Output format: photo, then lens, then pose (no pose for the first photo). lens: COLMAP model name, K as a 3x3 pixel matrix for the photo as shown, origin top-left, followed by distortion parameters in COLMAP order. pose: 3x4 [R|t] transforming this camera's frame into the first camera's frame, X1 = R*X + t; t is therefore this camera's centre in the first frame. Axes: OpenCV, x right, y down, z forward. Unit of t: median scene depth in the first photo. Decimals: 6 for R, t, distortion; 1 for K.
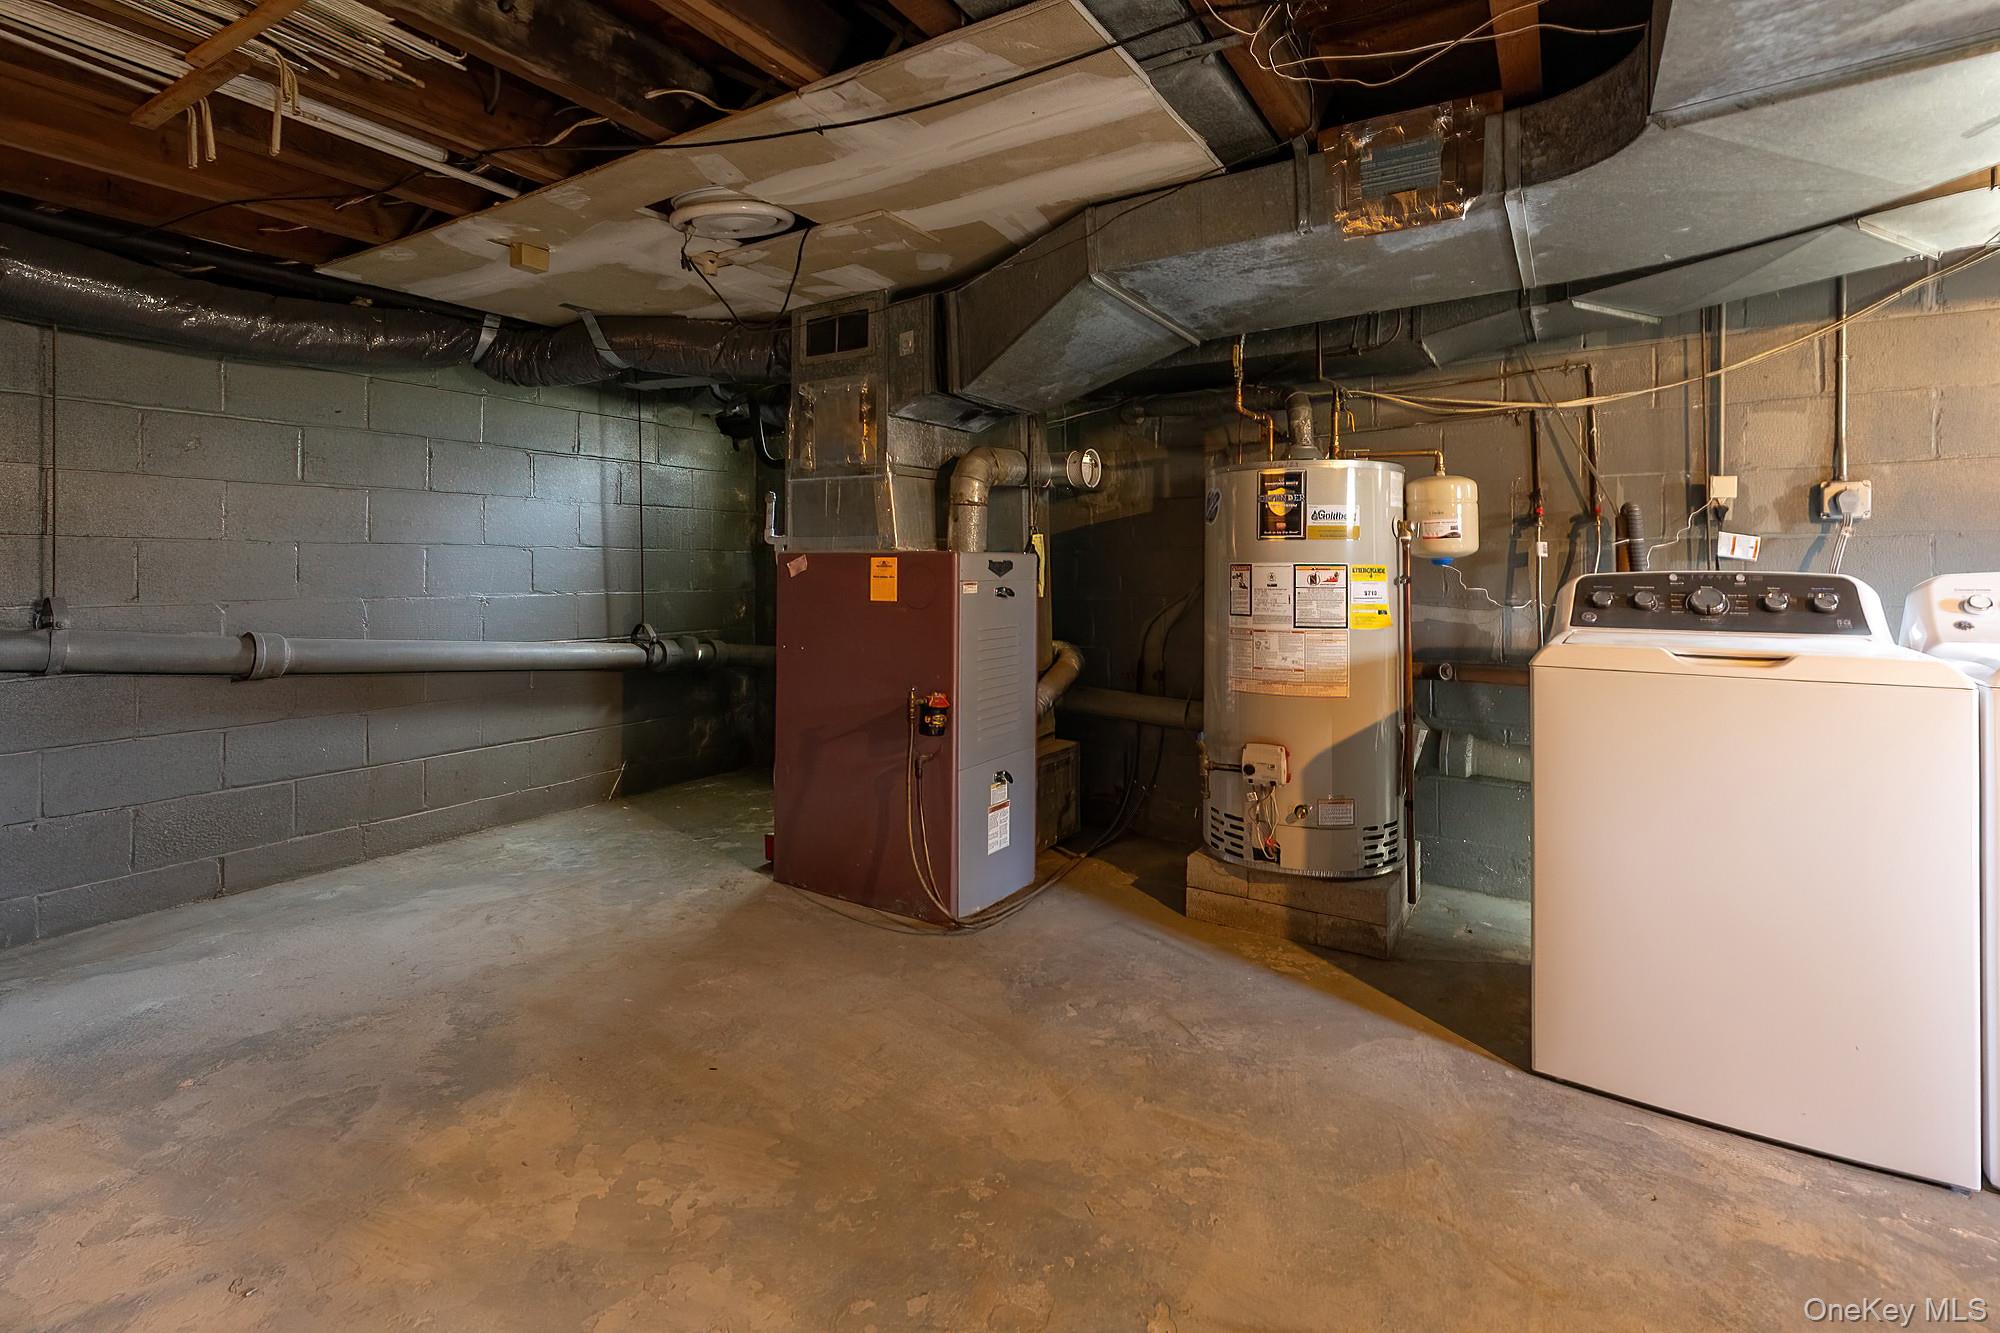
lens RADIAL K [[901.8, 0, 1001.8], [0, 901.8, 571.8], [0, 0, 1]] dist [-0.000255, -0.000535]
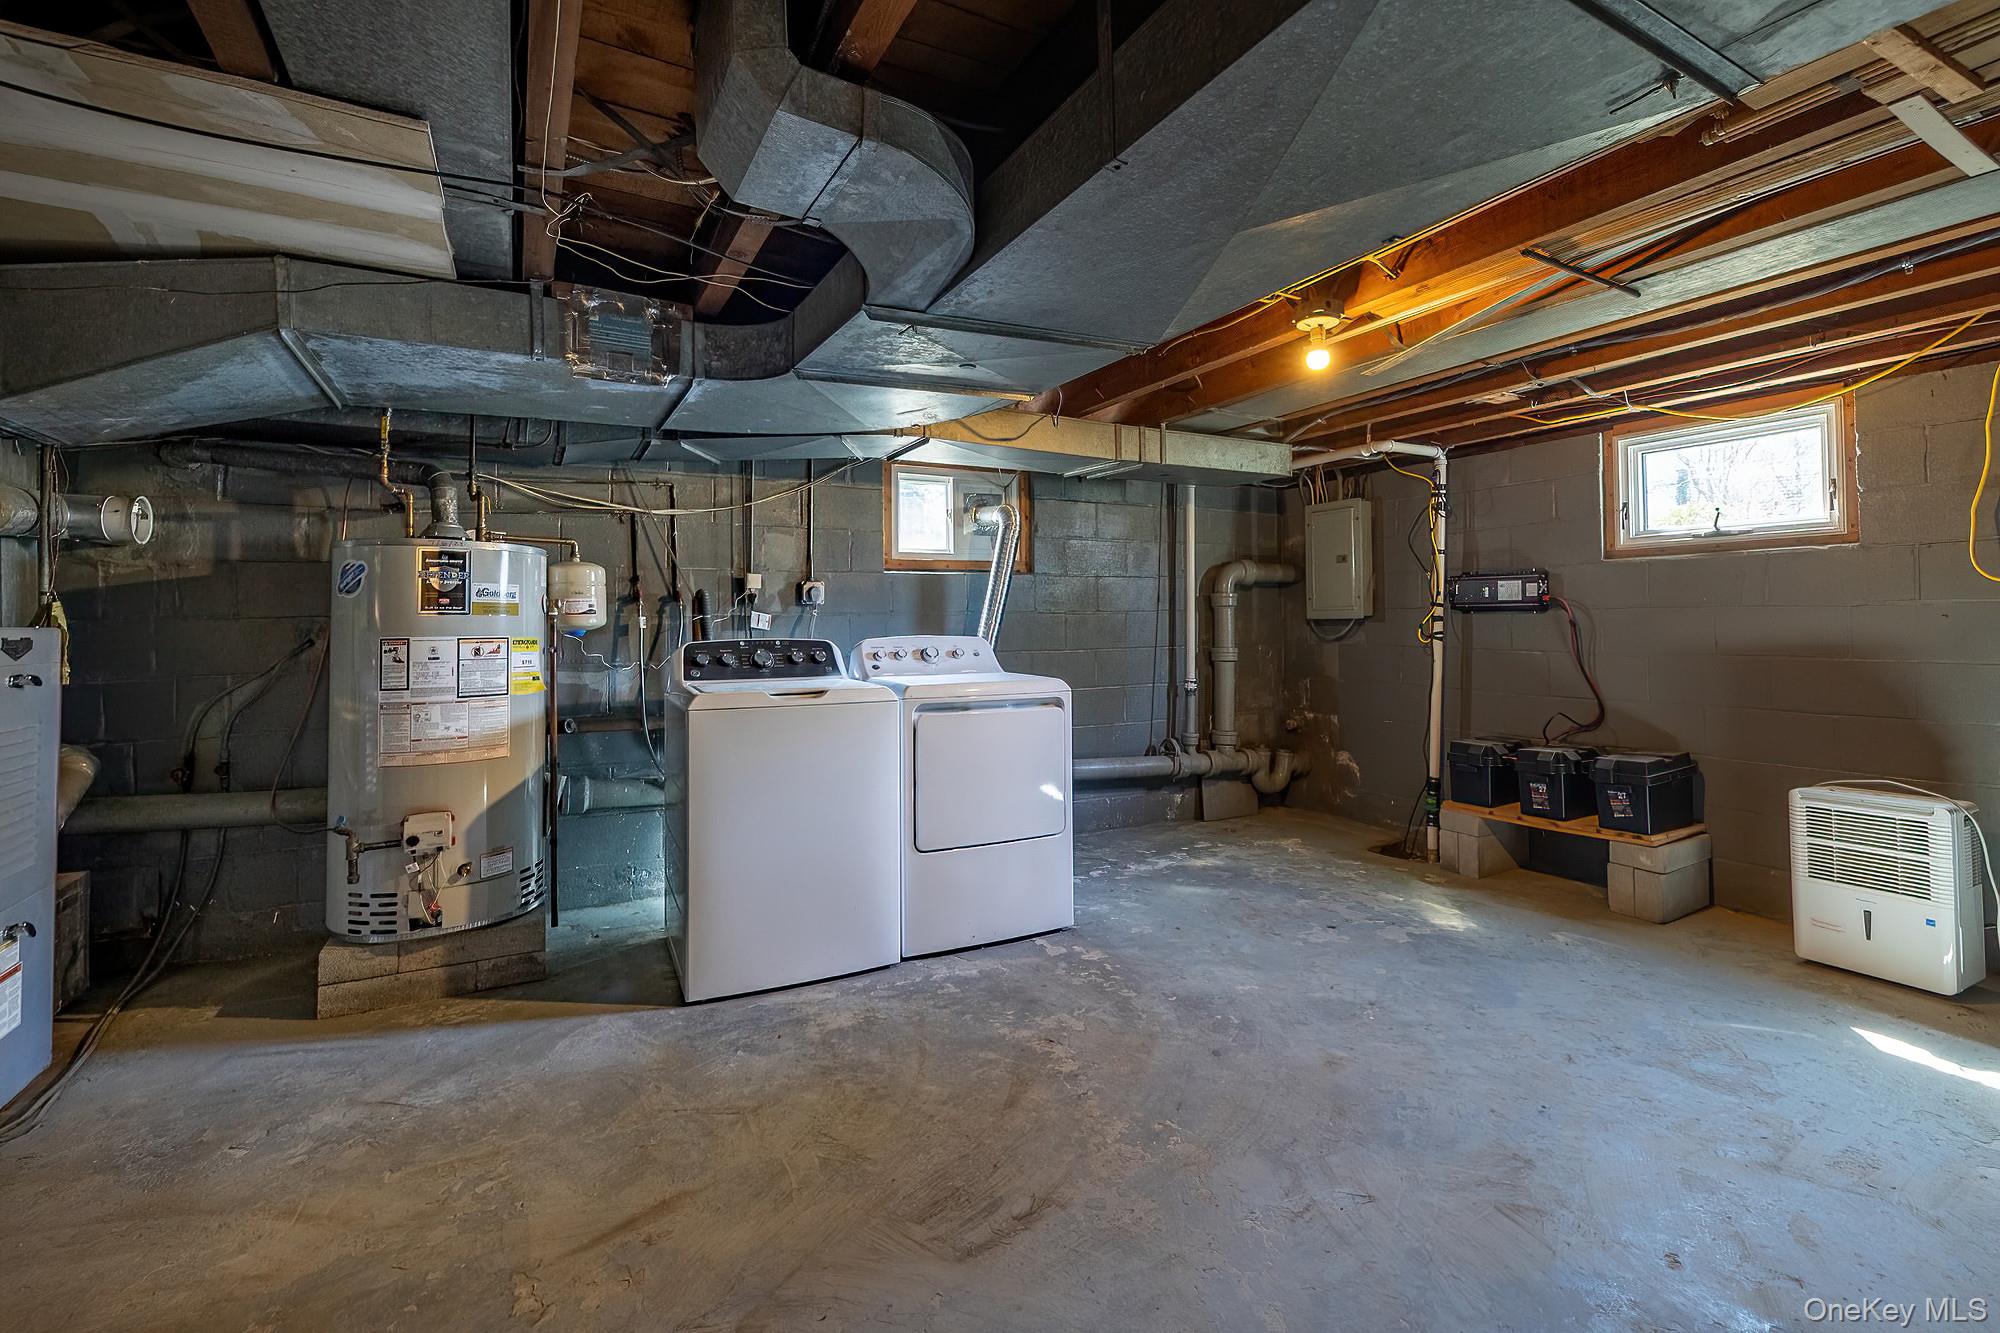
lens RADIAL K [[895.0, 0, 1005.1], [0, 895.0, 636.7], [0, 0, 1]] dist [-0.001047, -0.000217]
pose [[0.477716, -0.016531, 0.878359, -0.291741], [0.011009, 0.999857, 0.012830, -0.016127], [-0.878445, 0.003541, 0.477830, -0.067457]]
